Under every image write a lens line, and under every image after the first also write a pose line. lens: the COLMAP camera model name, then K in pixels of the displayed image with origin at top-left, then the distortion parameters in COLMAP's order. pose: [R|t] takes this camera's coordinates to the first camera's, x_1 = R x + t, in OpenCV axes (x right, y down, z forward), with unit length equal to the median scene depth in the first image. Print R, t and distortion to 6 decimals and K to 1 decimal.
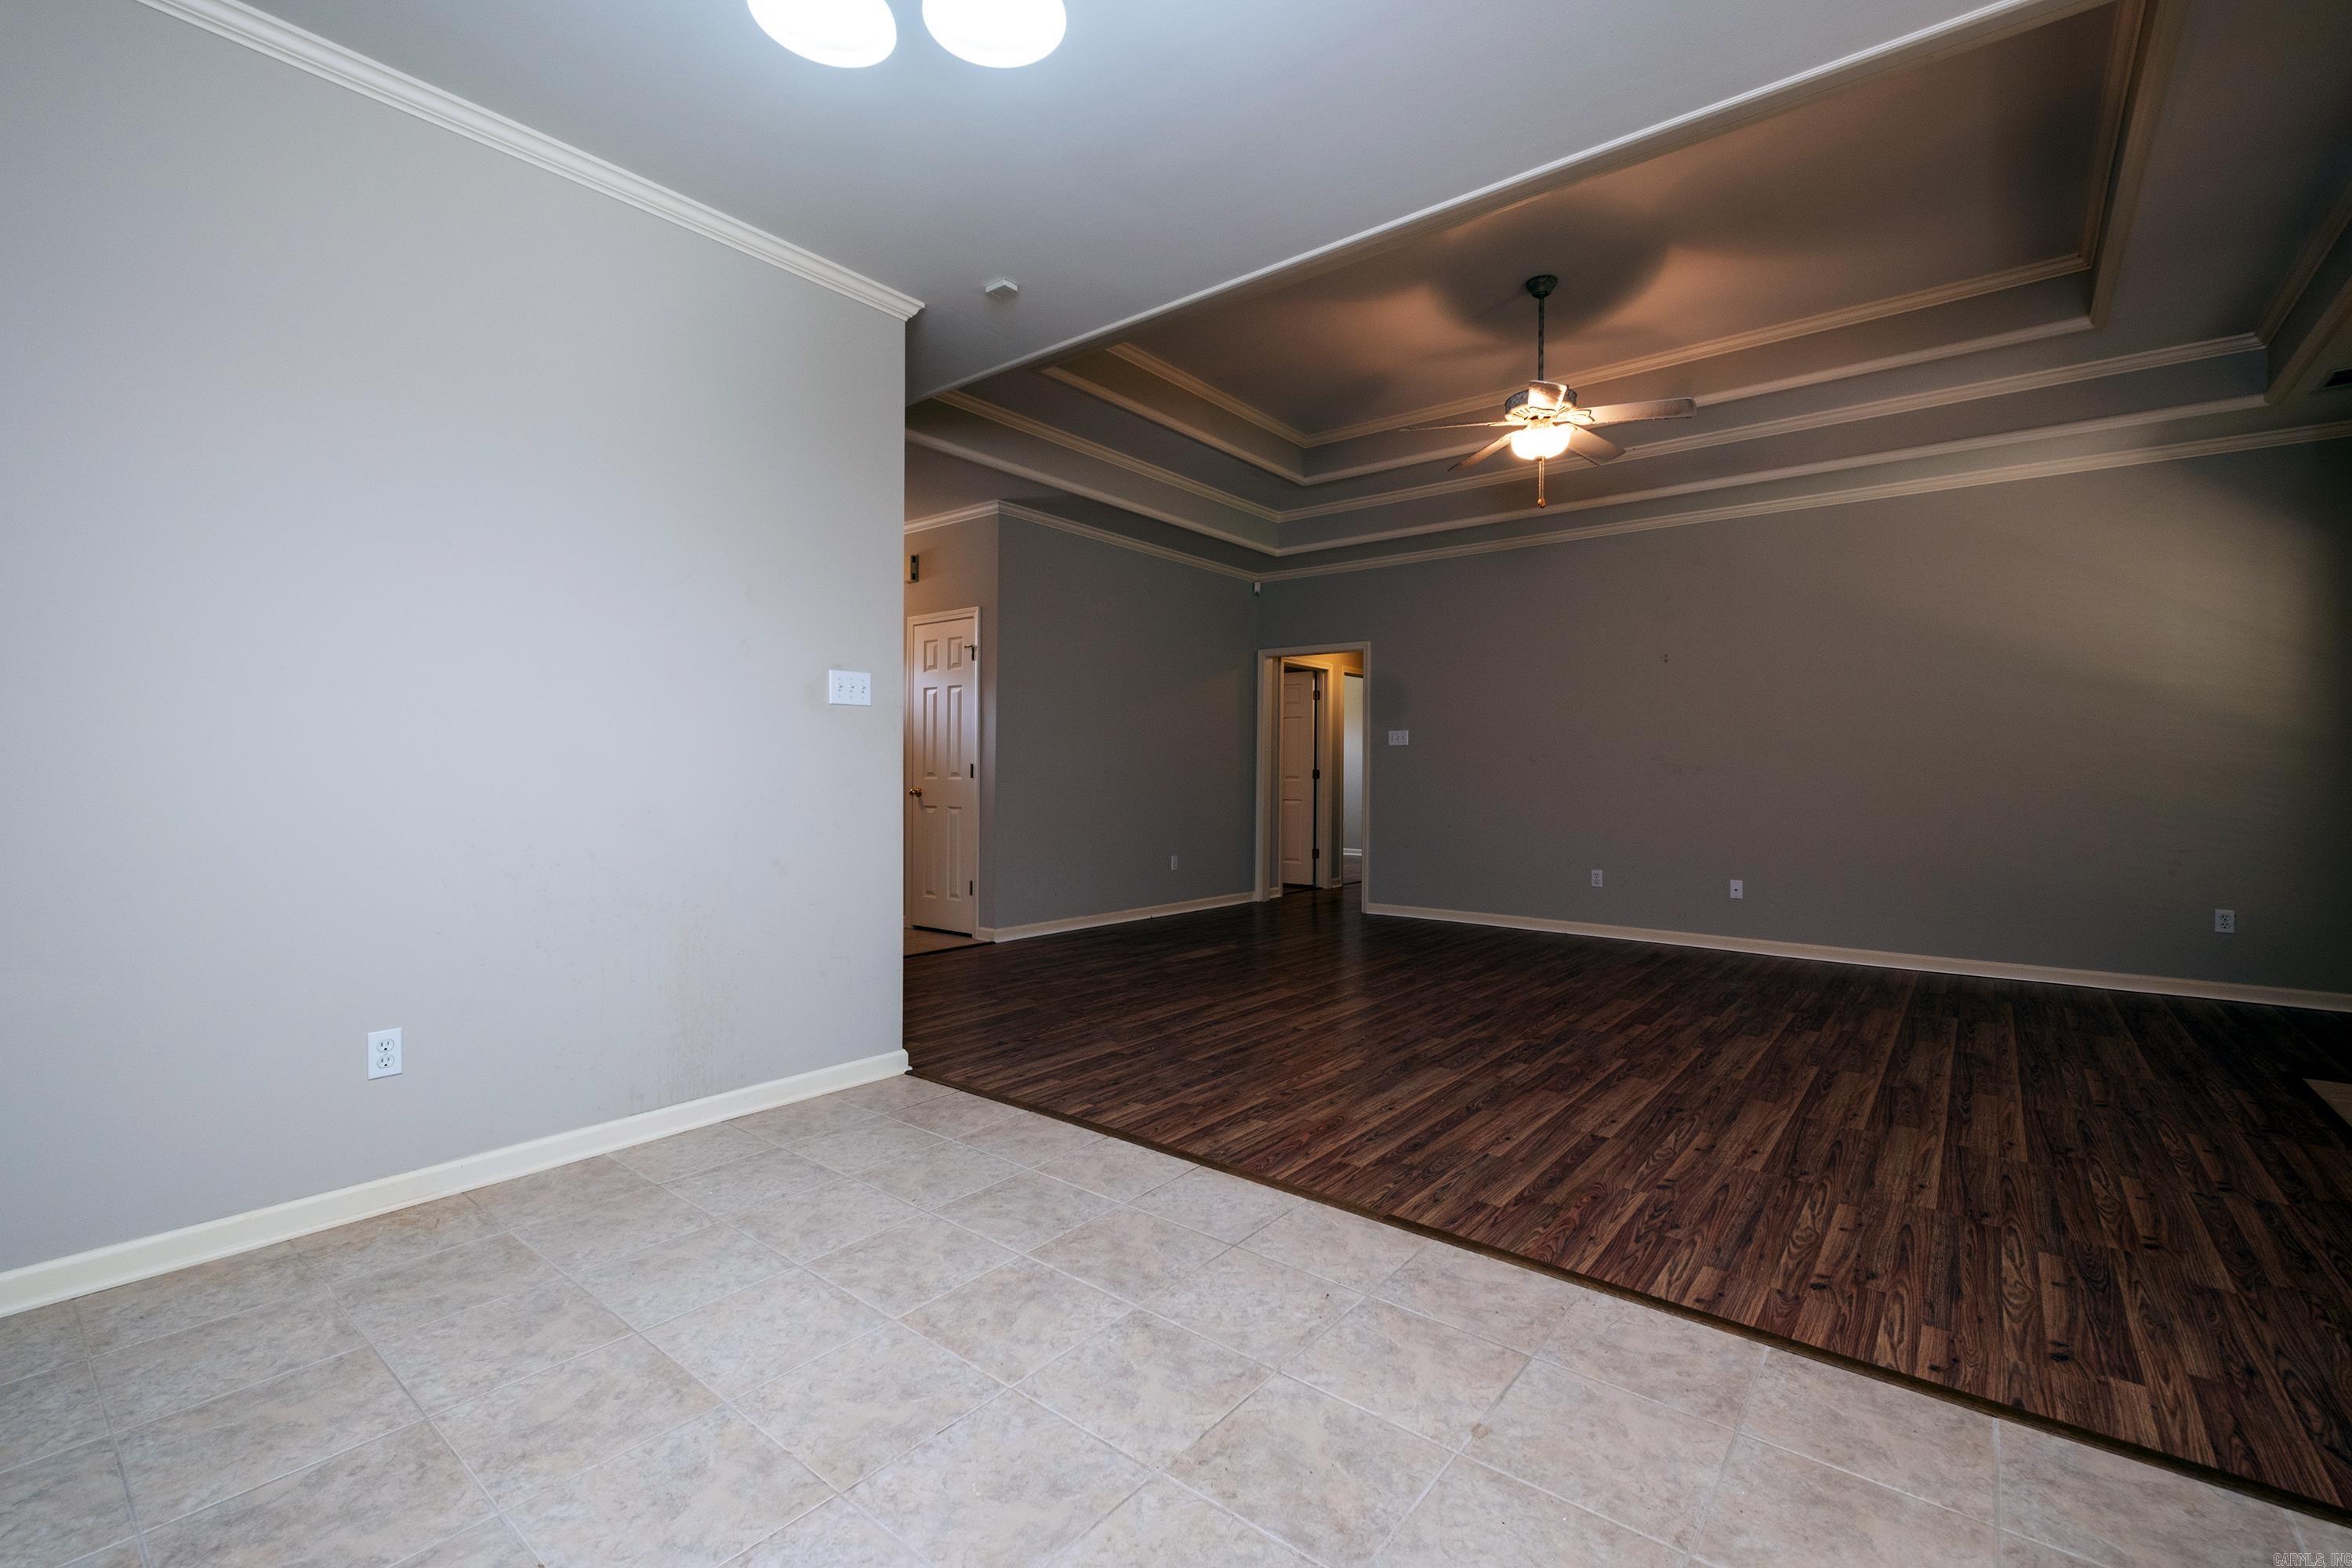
lens RADIAL K [[1009.7, 0, 1173.4], [0, 1009.7, 778.2], [0, 0, 1]] dist [0.003969, -0.005739]
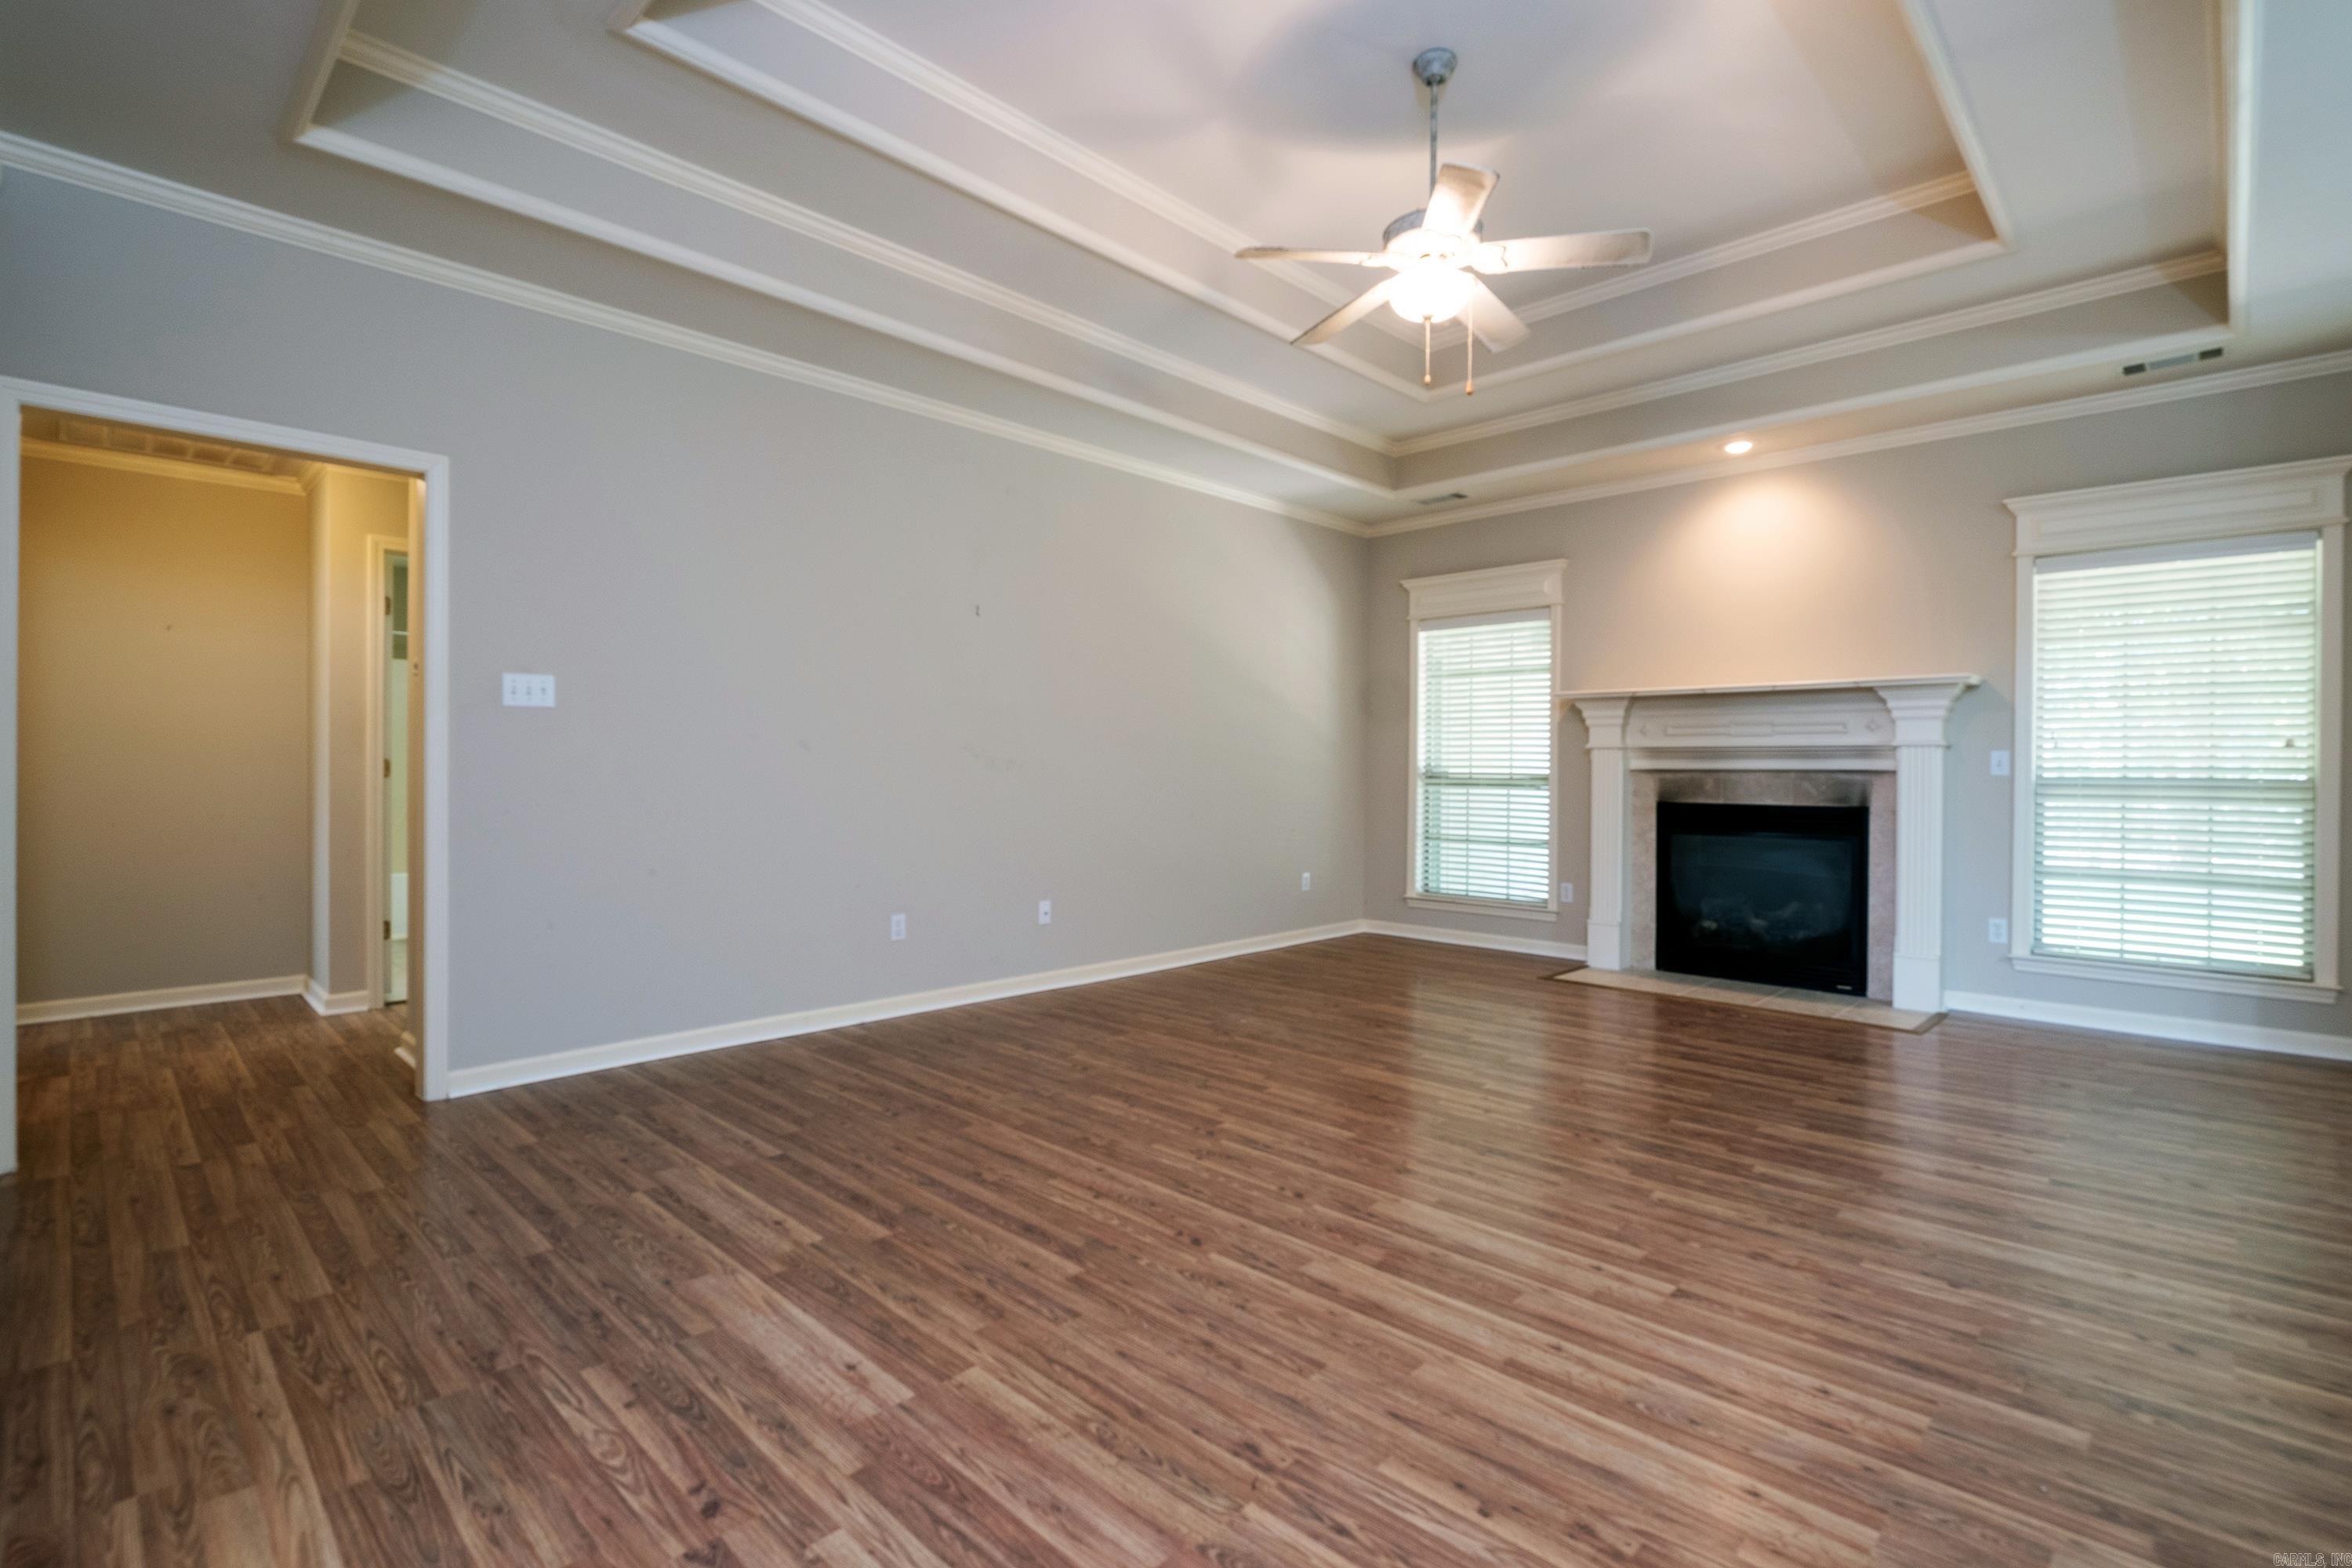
lens RADIAL K [[1086.3, 0, 1177.6], [0, 1086.3, 779.6], [0, 0, 1]] dist [-0.001632, -0.004941]
pose [[0.093814, -0.014999, 0.995477, -0.528760], [0.000197, 0.999887, 0.015047, -0.015998], [-0.995590, -0.001215, 0.093807, 1.476294]]
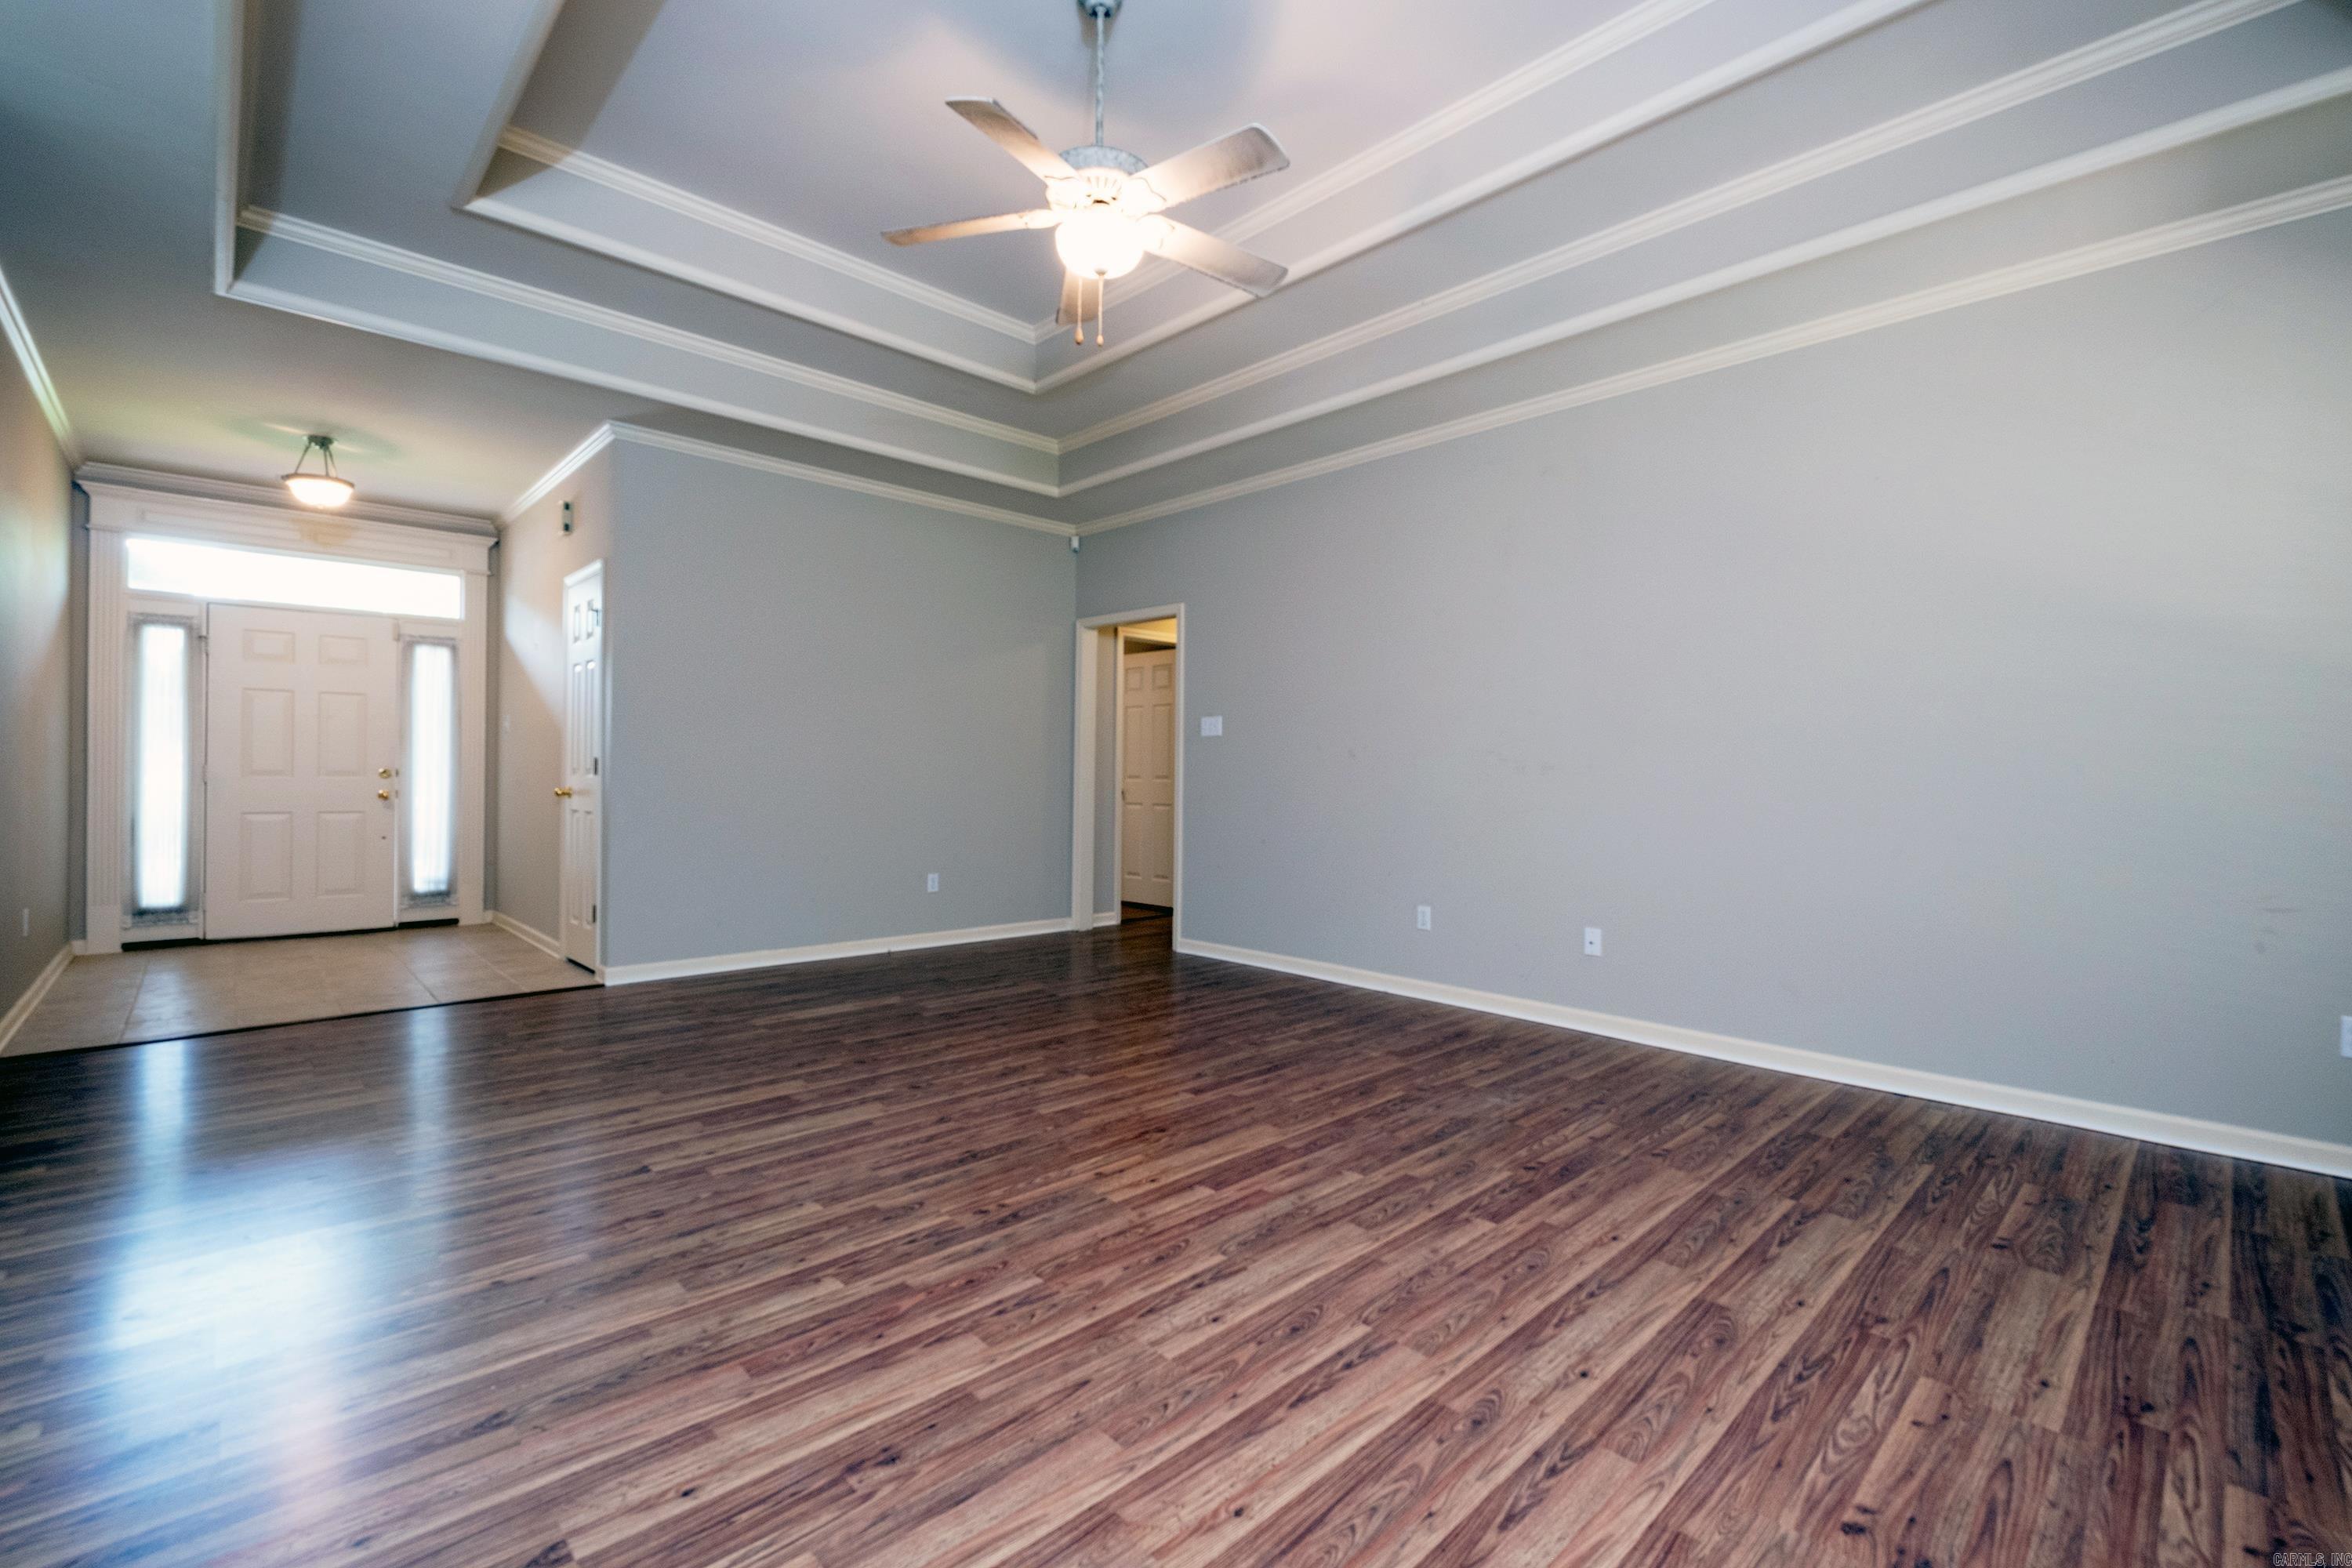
lens RADIAL K [[1009.7, 0, 1174.3], [0, 1009.7, 775.7], [0, 0, 1]] dist [0.003969, -0.005739]
pose [[0.991003, 0.003850, -0.133786, 0.664375], [-0.004322, 0.999985, -0.003234, 0.001076], [0.133772, 0.003783, 0.991005, 0.509492]]
